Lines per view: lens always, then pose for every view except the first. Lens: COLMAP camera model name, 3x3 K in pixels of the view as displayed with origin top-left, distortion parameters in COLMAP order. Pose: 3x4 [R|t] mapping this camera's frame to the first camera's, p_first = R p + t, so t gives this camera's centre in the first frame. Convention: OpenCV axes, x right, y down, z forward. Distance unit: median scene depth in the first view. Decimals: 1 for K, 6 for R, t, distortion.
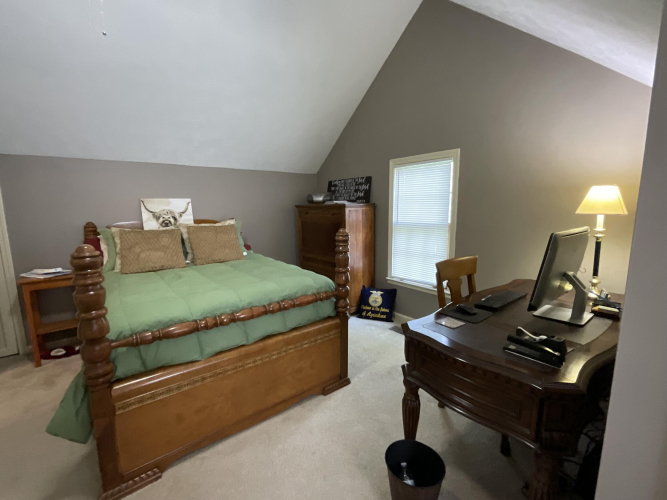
lens RADIAL K [[293.3, 0, 333.3], [0, 293.3, 250.2], [0, 0, 1]] dist [-0.000065, -0.000006]
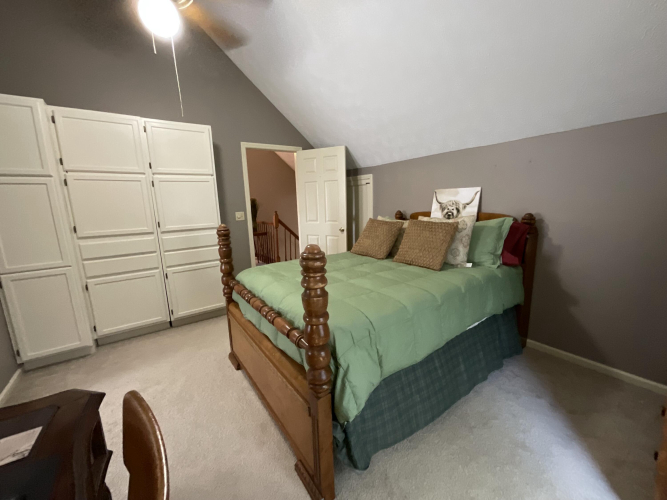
lens RADIAL K [[263.6, 0, 333.9], [0, 263.6, 250.1], [0, 0, 1]] dist [-0.018673, -0.000174]
pose [[-0.044428, 0.191494, -0.980488, 0.290994], [-0.119208, 0.973428, 0.195517, -0.102866], [0.991875, 0.125568, -0.020420, 0.663581]]
